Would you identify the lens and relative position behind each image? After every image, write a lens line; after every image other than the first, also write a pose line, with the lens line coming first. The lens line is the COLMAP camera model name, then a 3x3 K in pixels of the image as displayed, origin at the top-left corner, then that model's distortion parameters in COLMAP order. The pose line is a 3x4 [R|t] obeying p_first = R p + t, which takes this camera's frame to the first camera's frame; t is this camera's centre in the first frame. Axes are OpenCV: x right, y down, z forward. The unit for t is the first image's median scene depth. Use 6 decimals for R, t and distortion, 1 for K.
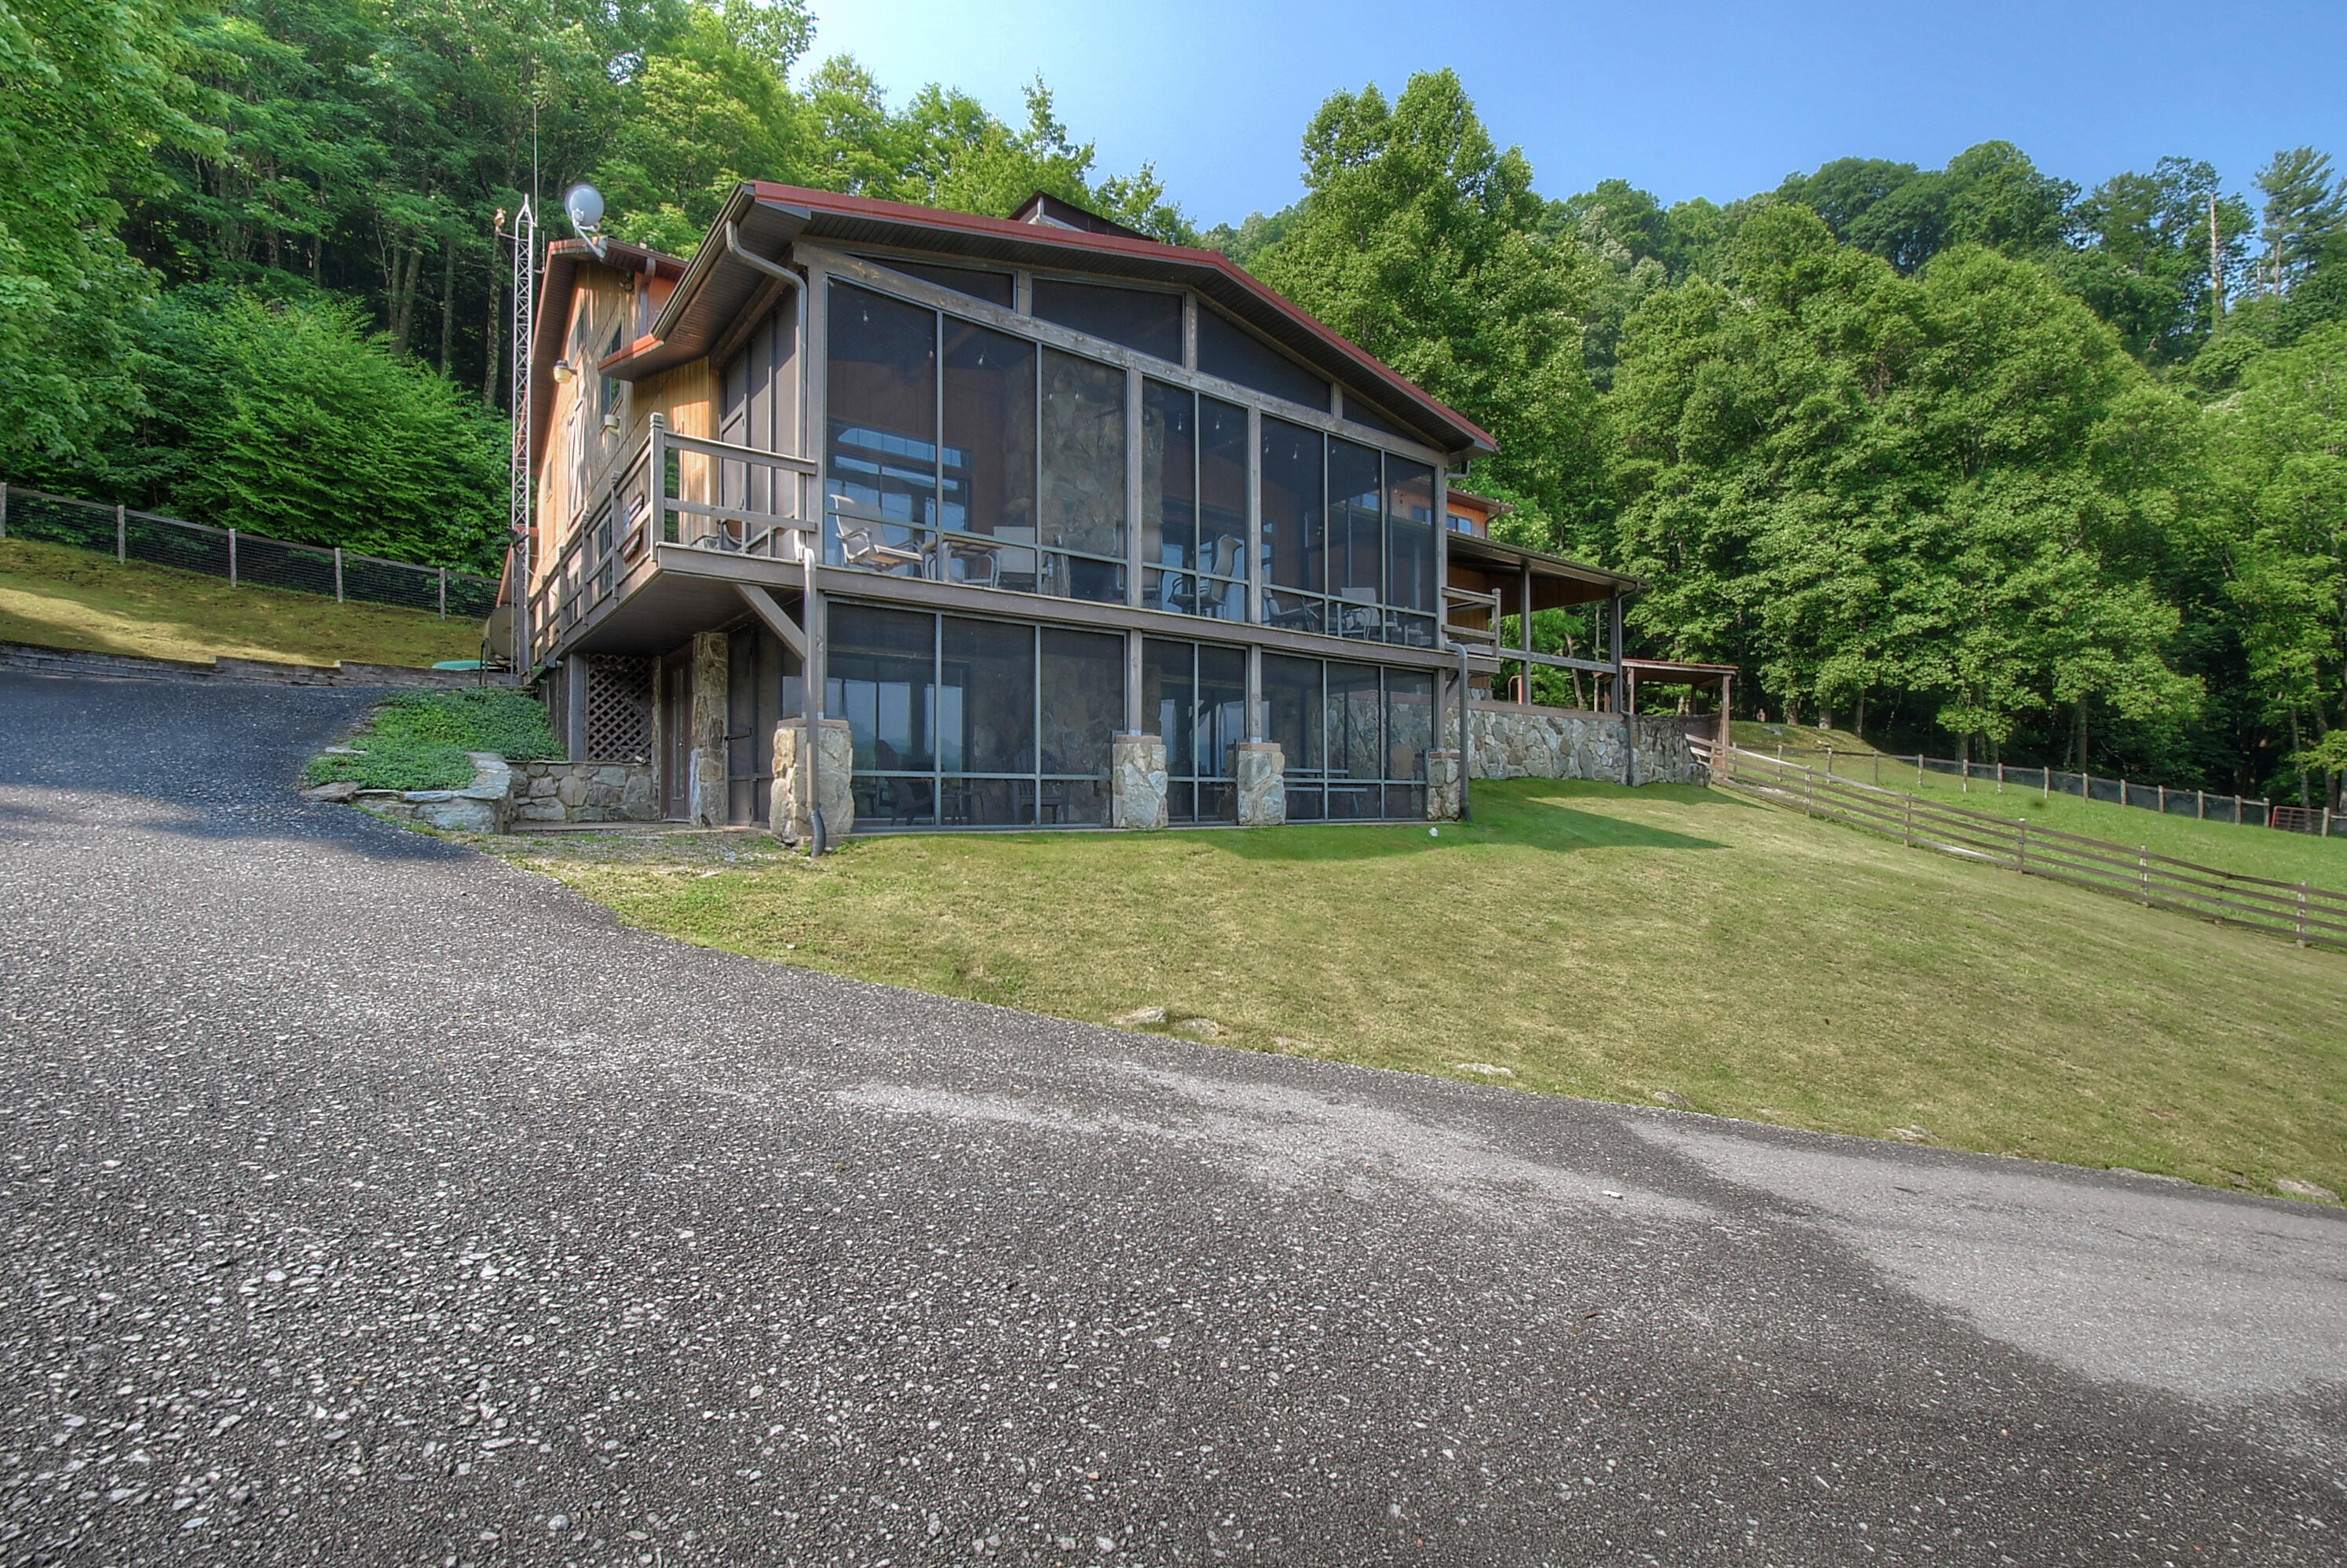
lens RADIAL K [[1037.2, 0, 1178.7], [0, 1037.2, 789.6], [0, 0, 1]] dist [0.000366, -0.003797]
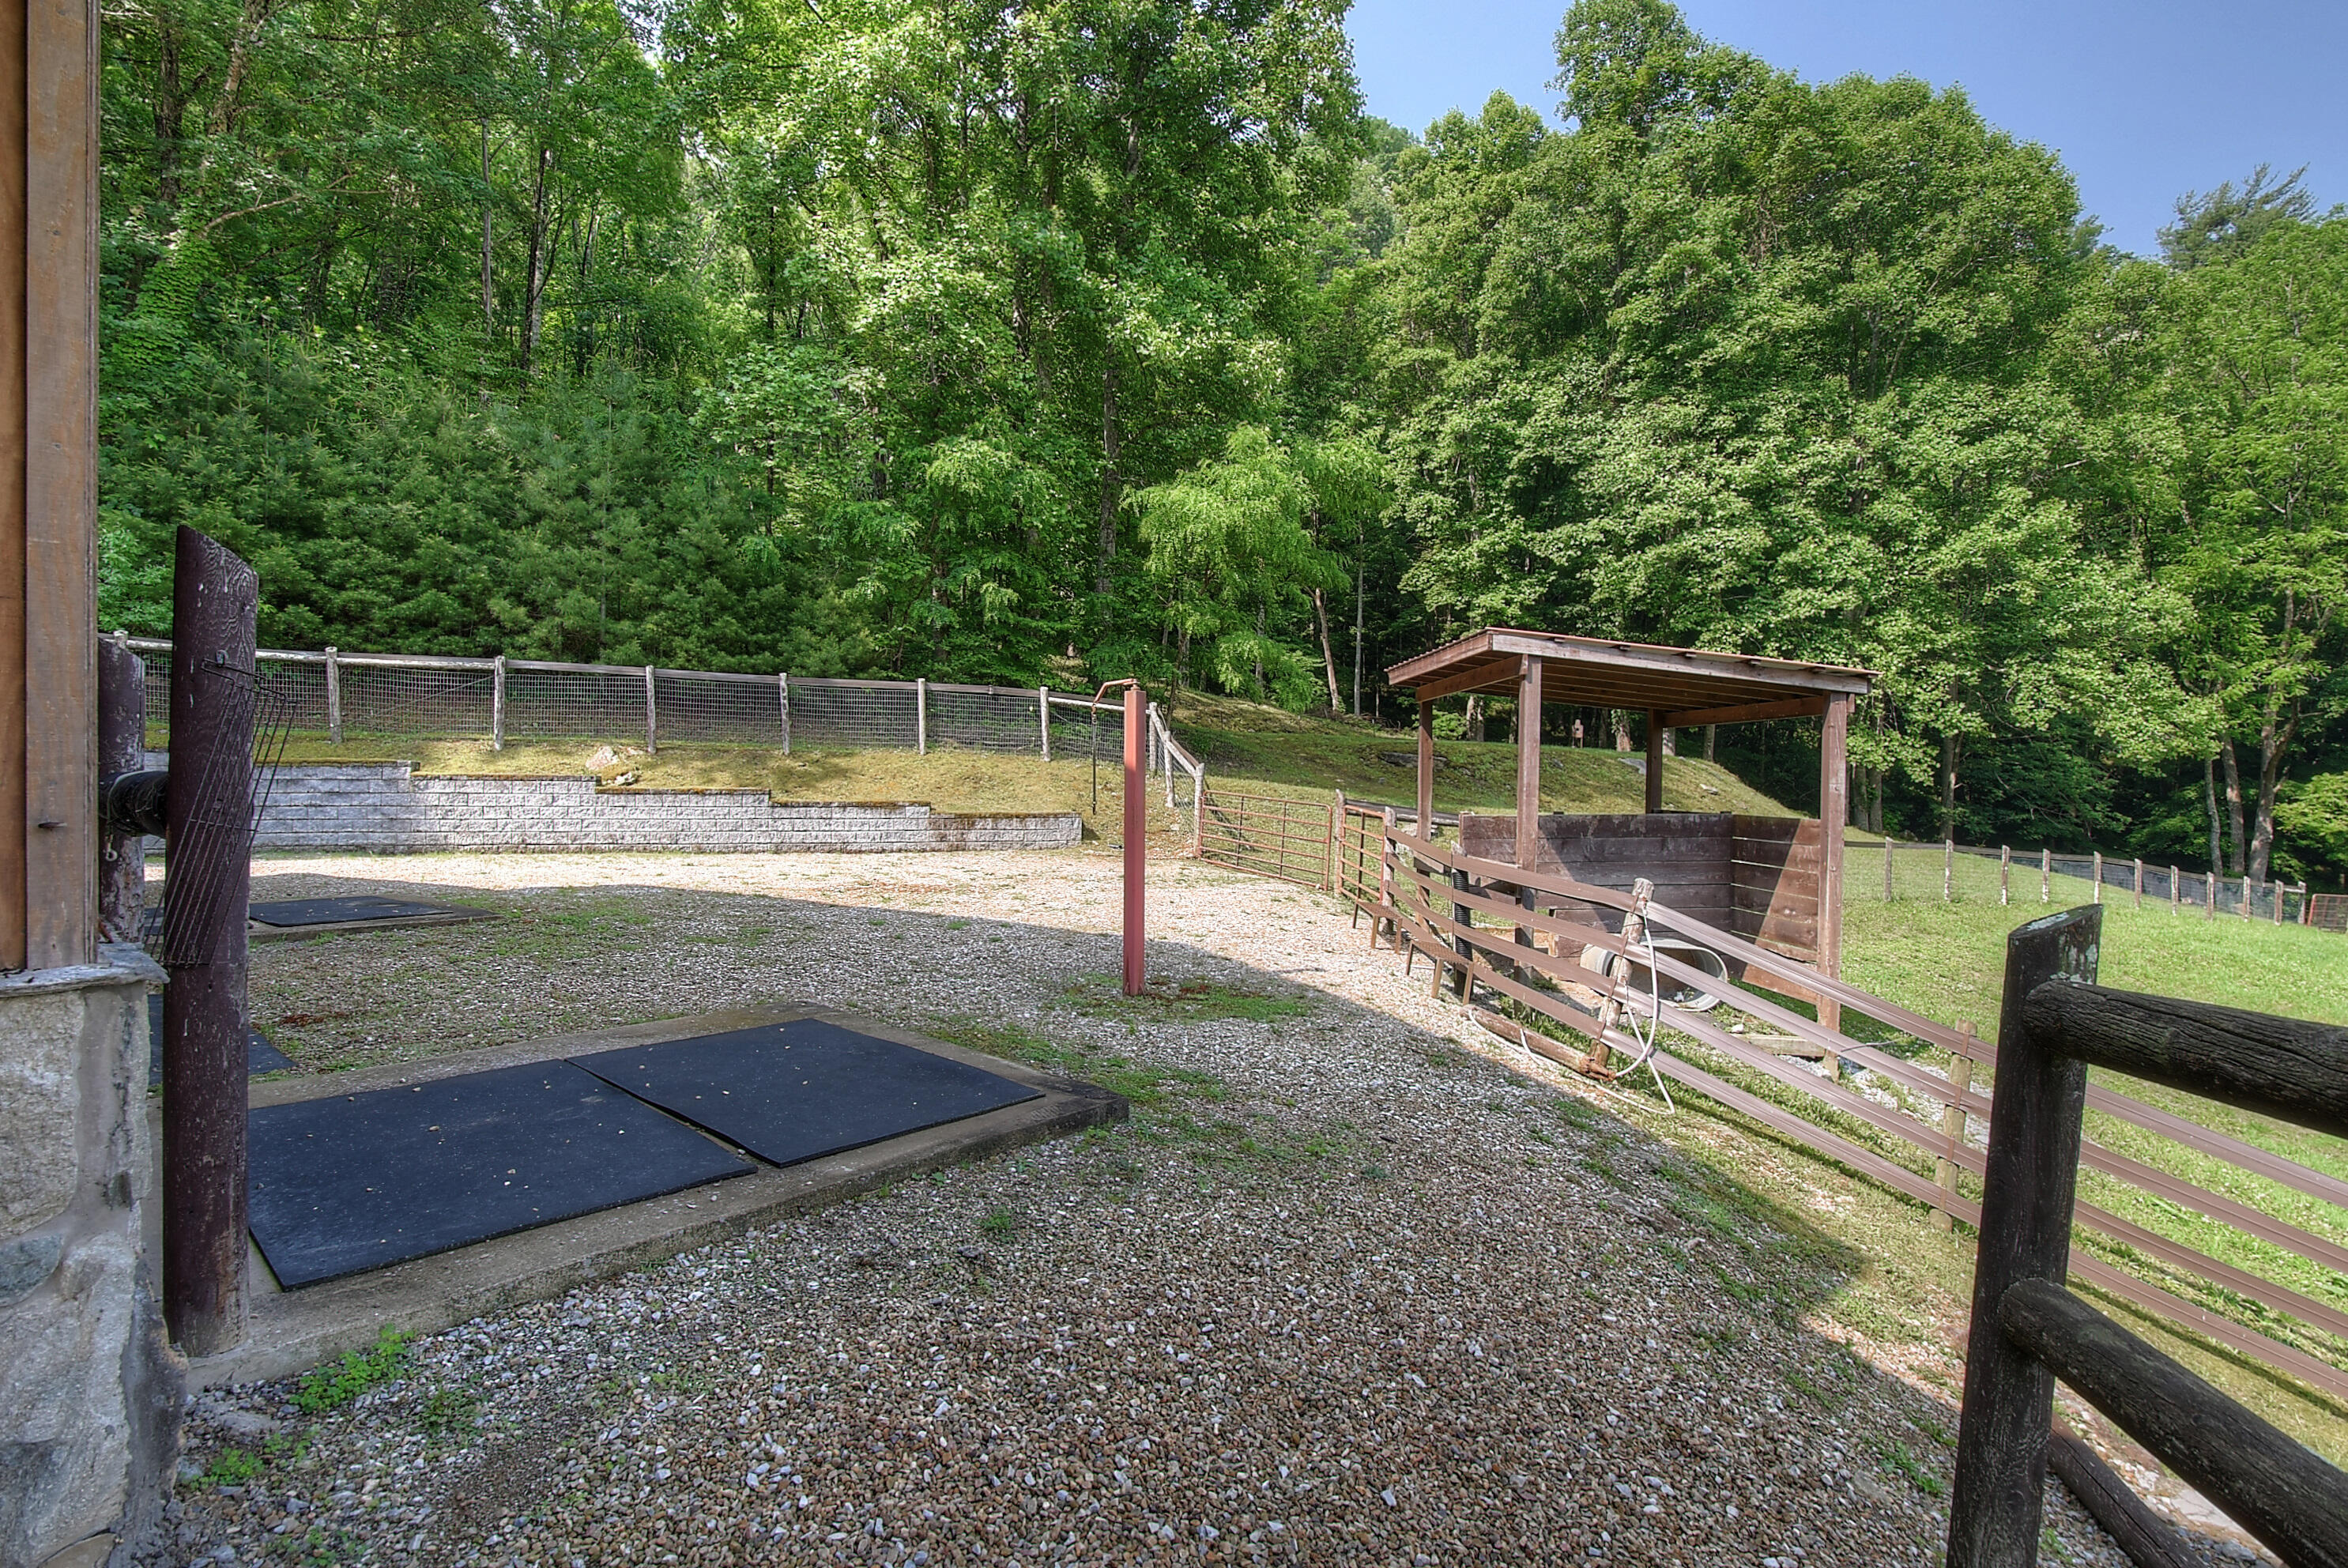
lens RADIAL K [[1037.7, 0, 1204.8], [0, 1037.7, 776.8], [0, 0, 1]] dist [0.010212, -0.006747]
pose [[0.969223, 0.006152, 0.246109, 0.173350], [-0.009438, 0.999881, 0.012174, -0.054247], [-0.246005, -0.014122, 0.969166, 0.458902]]
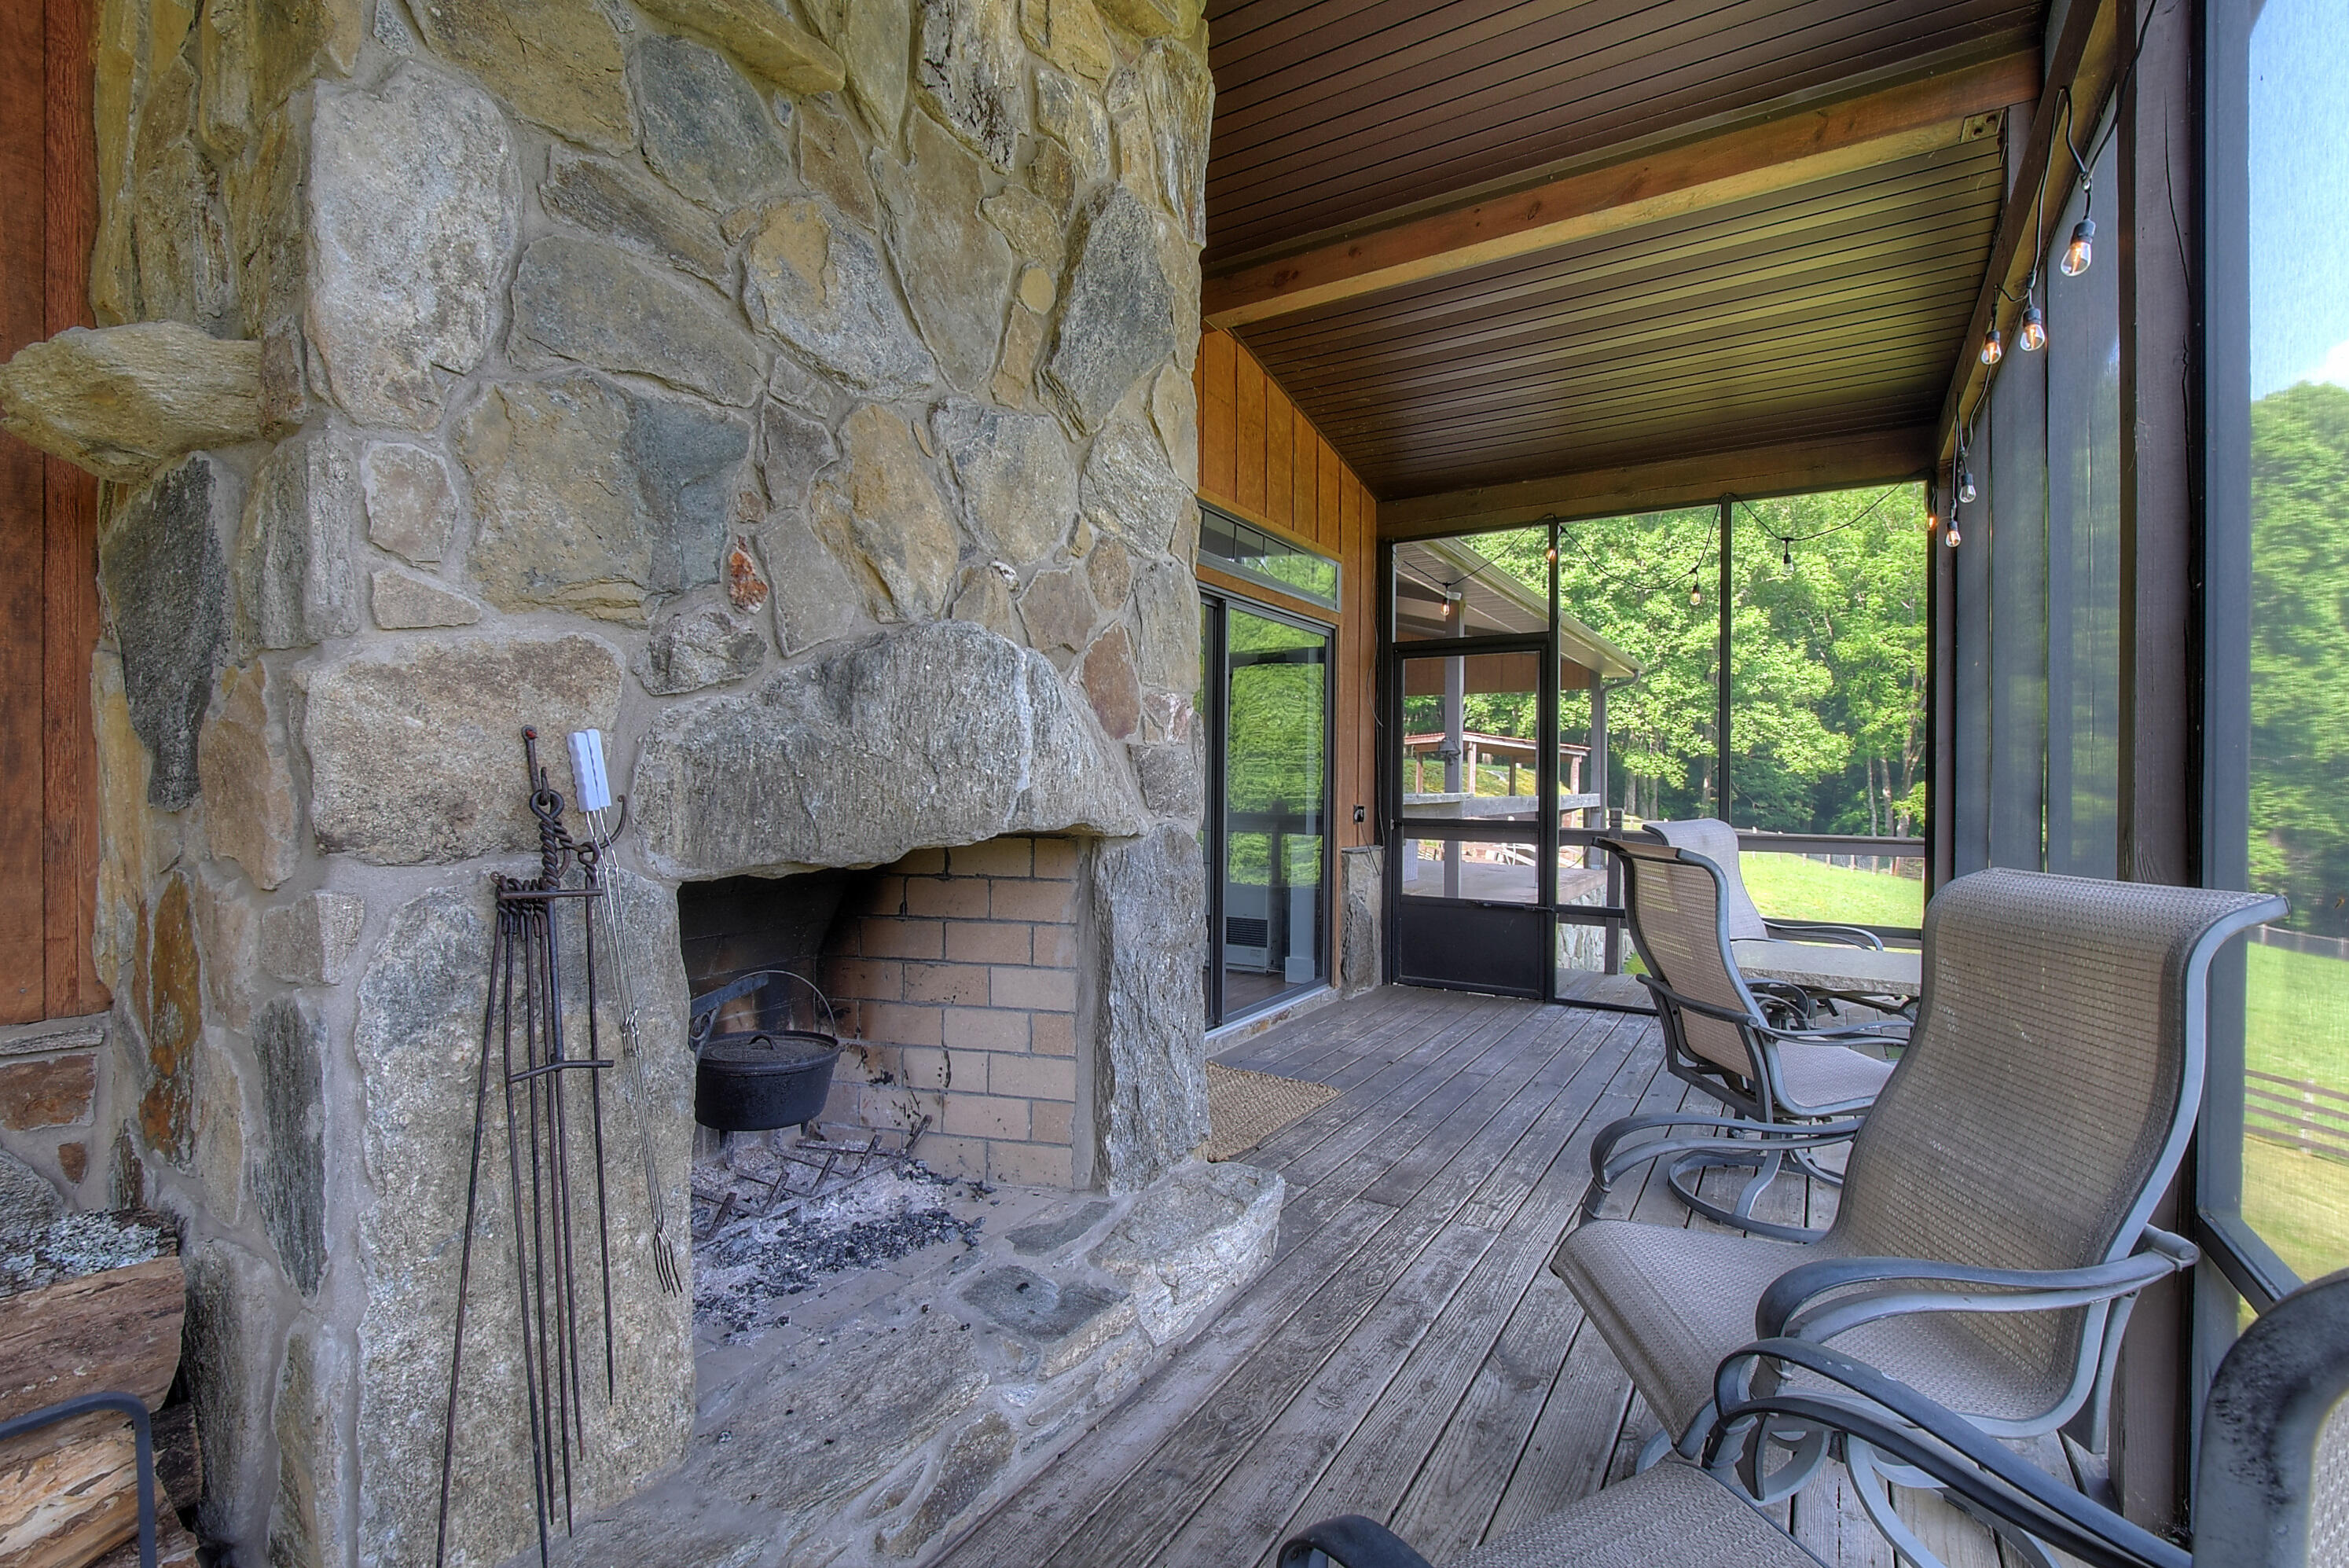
lens RADIAL K [[1038.2, 0, 1187.5], [0, 1038.2, 782.0], [0, 0, 1]] dist [0.010212, -0.006747]
pose [[0.935454, 0.008661, 0.353341, -0.024603], [-0.014370, 0.999805, 0.013537, -0.058310], [-0.353155, -0.017741, 0.935397, 0.208679]]
